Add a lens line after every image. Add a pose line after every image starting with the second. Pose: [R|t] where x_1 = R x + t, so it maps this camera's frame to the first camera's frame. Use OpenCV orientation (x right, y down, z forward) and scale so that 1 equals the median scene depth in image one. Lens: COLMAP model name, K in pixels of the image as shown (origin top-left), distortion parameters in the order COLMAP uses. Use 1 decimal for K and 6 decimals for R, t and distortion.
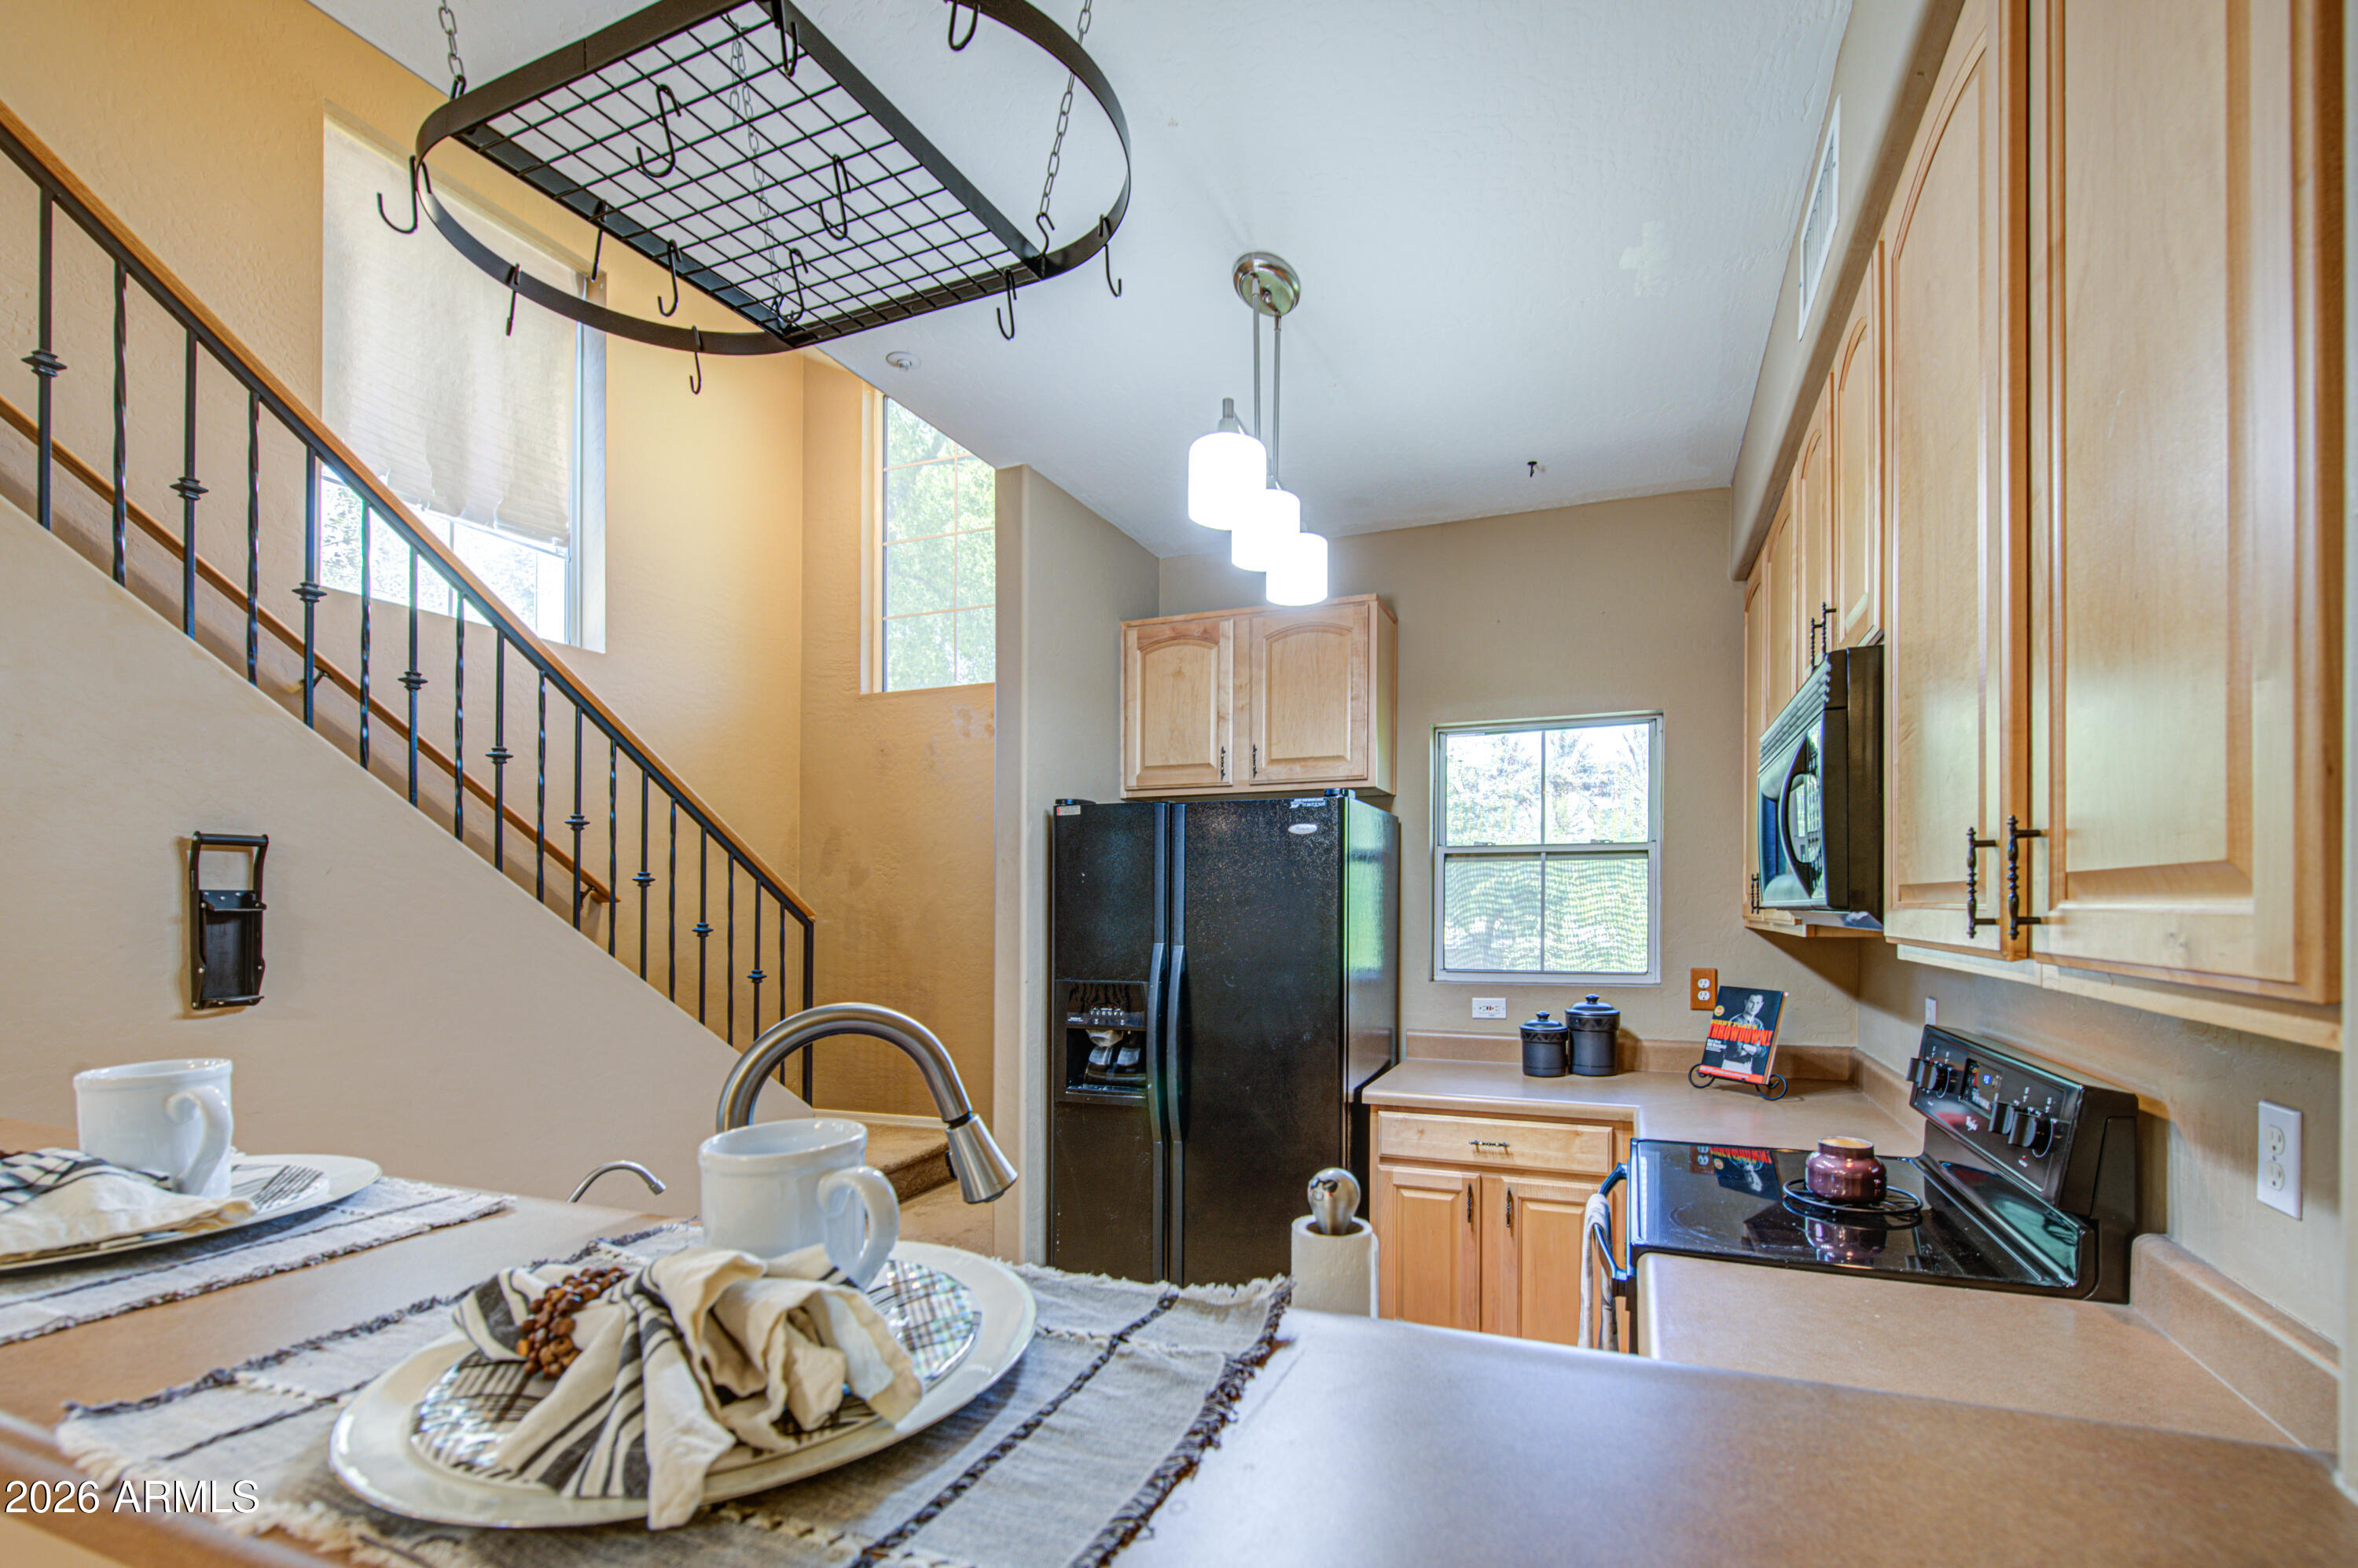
lens RADIAL K [[990.8, 0, 1271.9], [0, 990.8, 903.3], [0, 0, 1]] dist [0.000905, -0.000090]
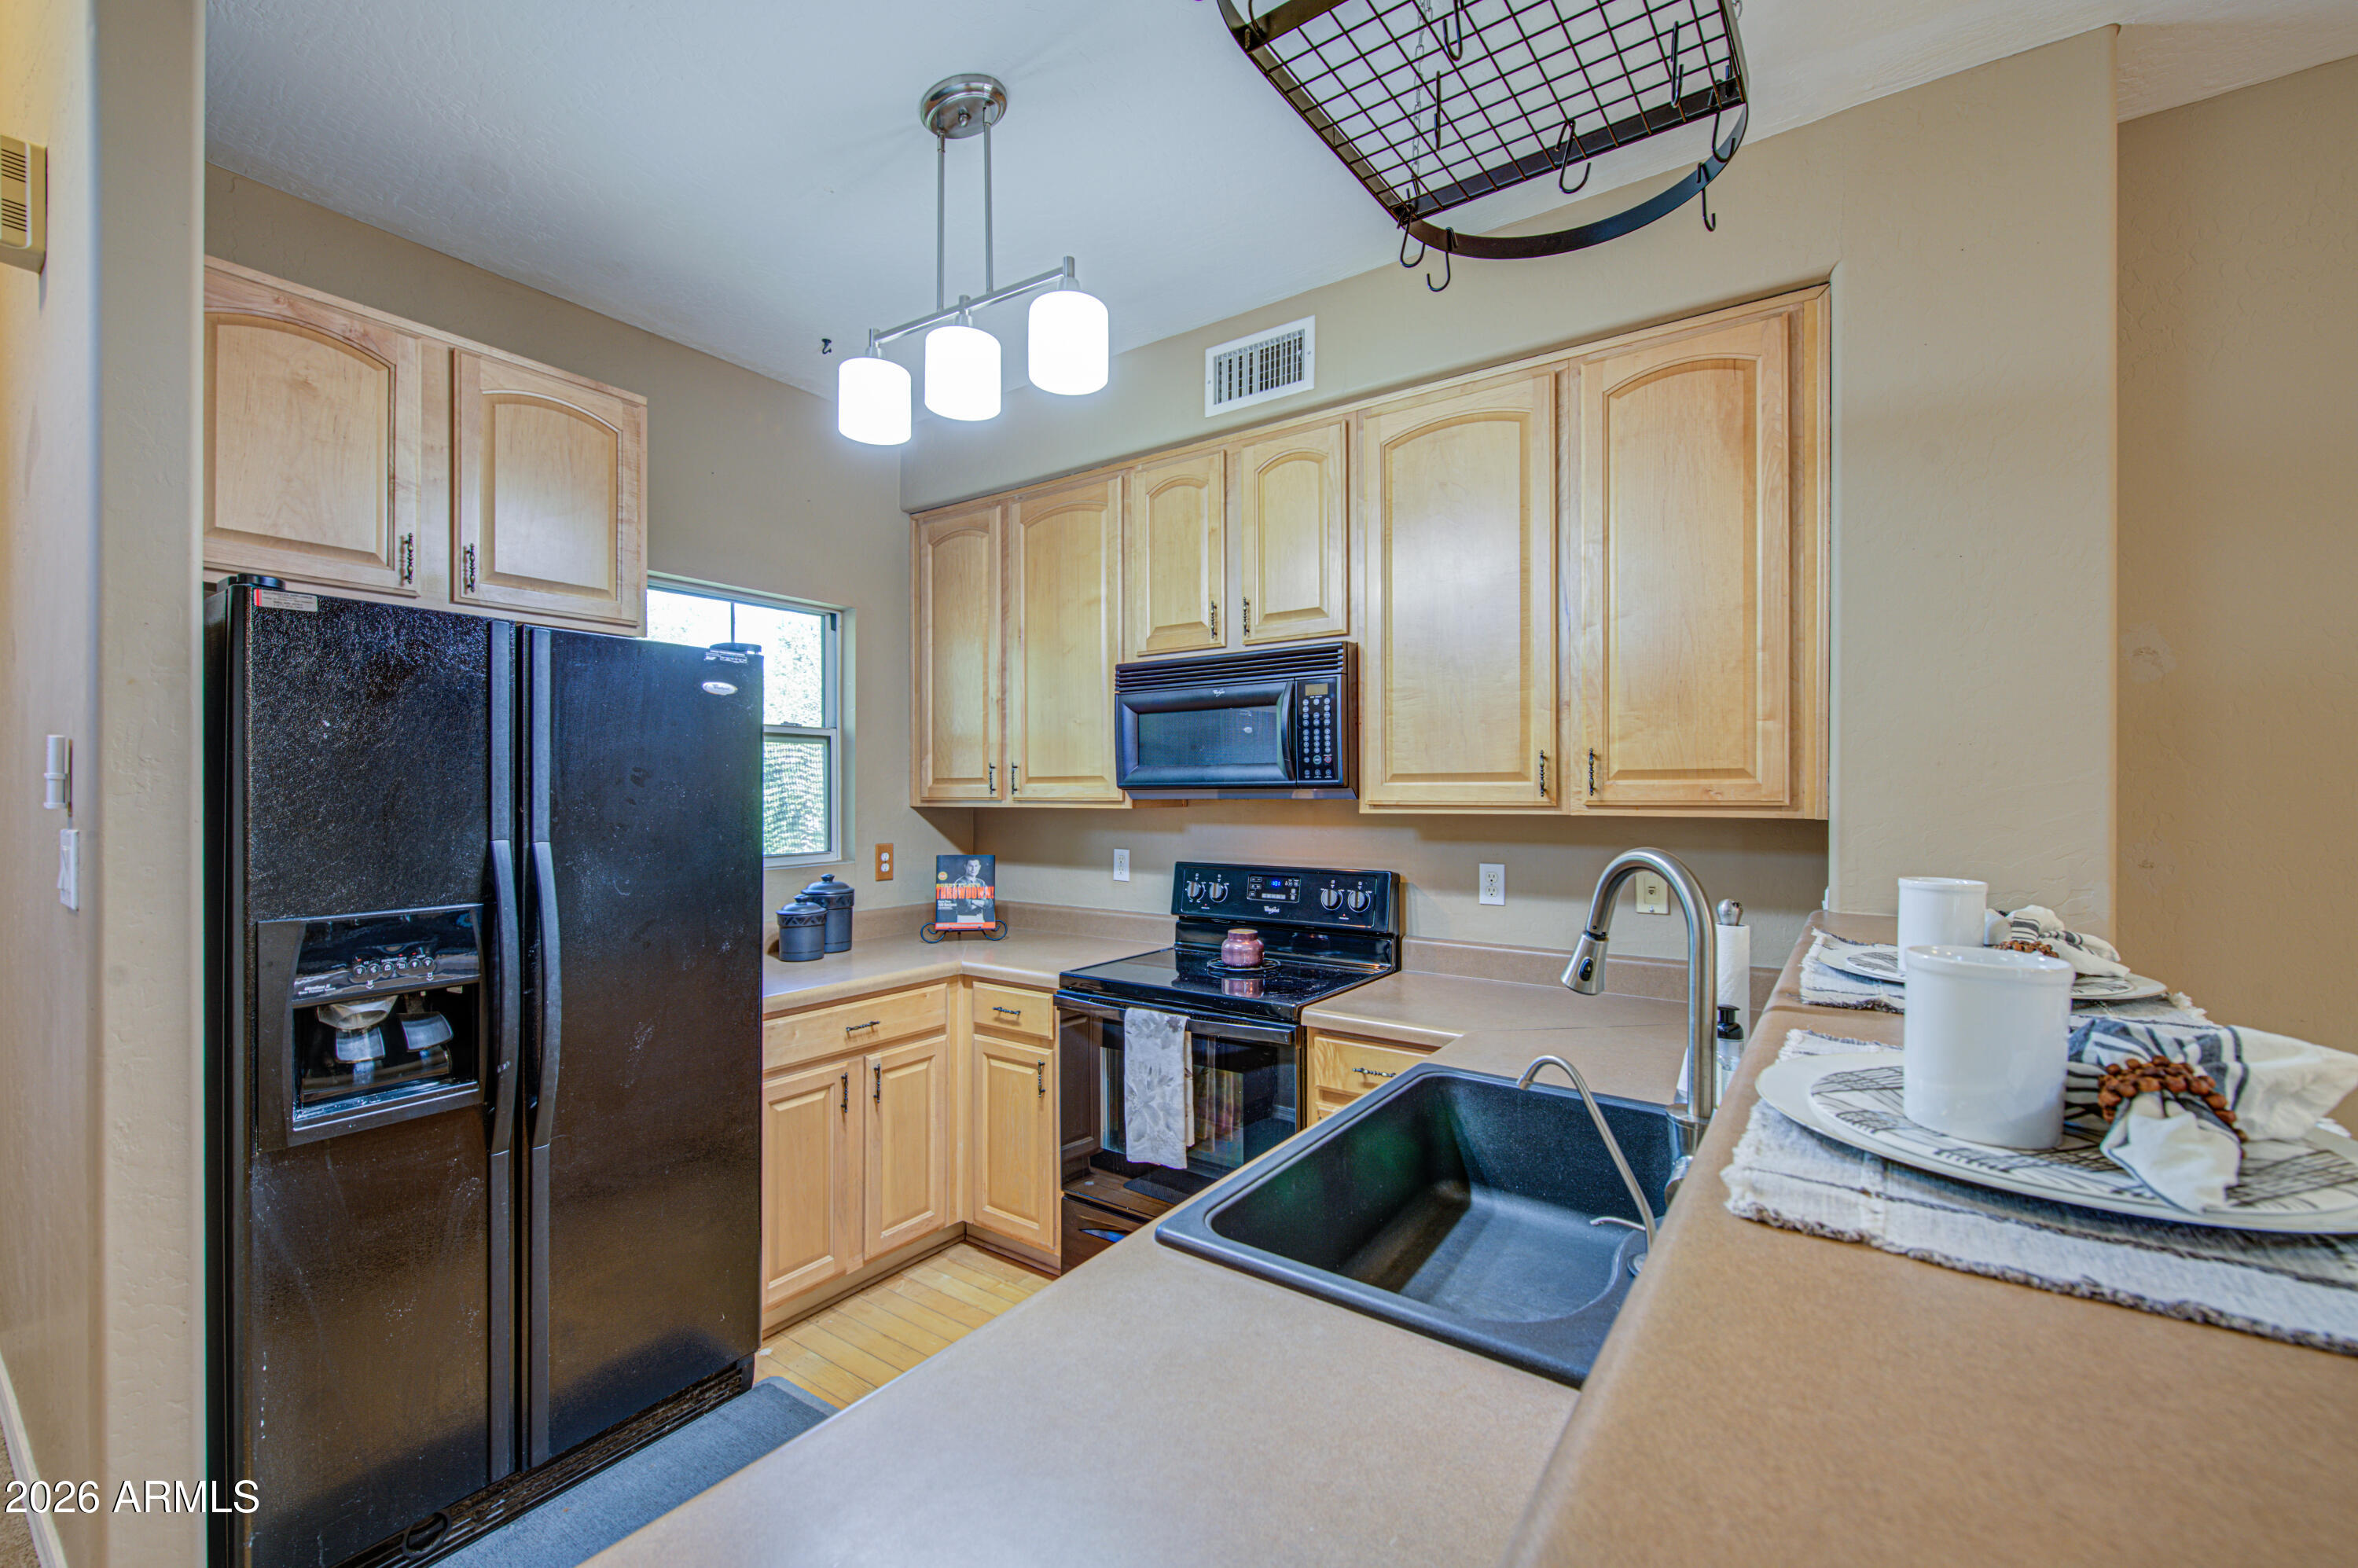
lens RADIAL K [[961.6, 0, 1179.7], [0, 961.6, 796.7], [0, 0, 1]] dist [-0.000343, -0.000529]
pose [[0.275542, -0.001390, 0.961288, -0.589169], [0.000206, 0.999999, 0.001387, 0.011551], [-0.961289, -0.000184, 0.275542, 0.410037]]
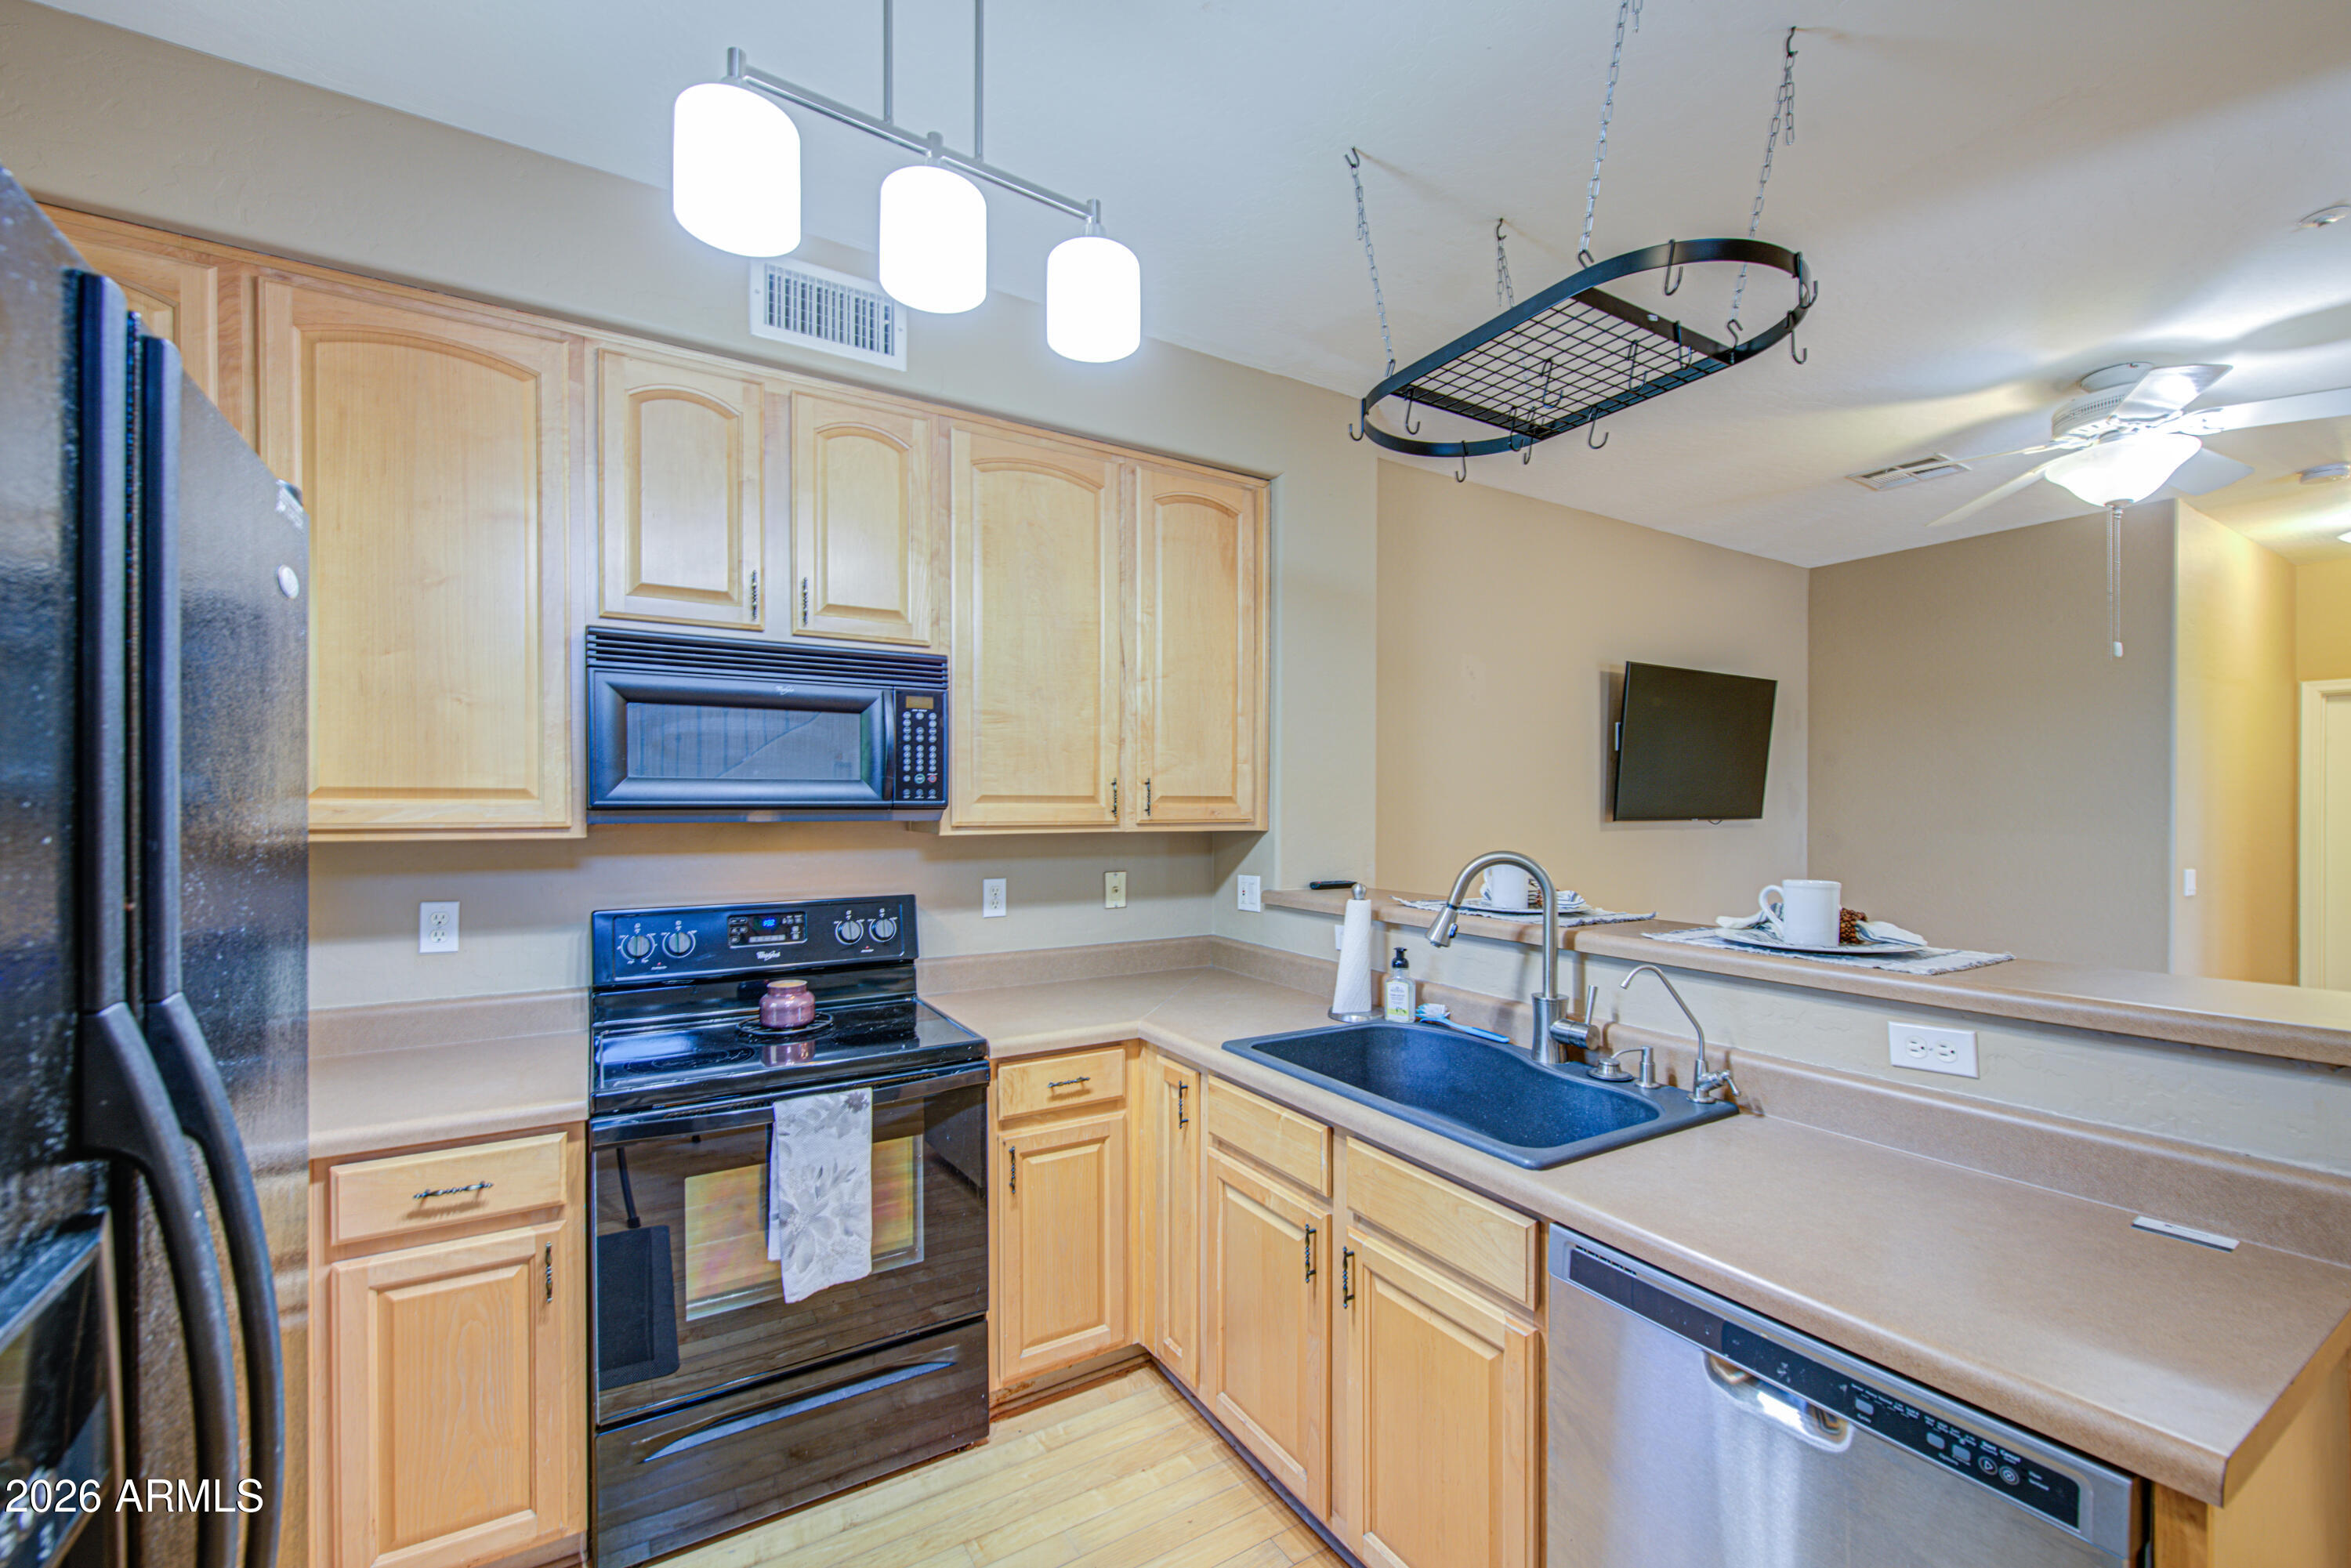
lens RADIAL K [[956.2, 0, 1181.5], [0, 956.2, 809.0], [0, 0, 1]] dist [0.001952, -0.004033]
pose [[-0.776619, -0.004322, 0.629955, -0.389451], [-0.001491, 0.999986, 0.005023, 0.000165], [-0.629968, 0.002961, -0.776615, 1.021530]]
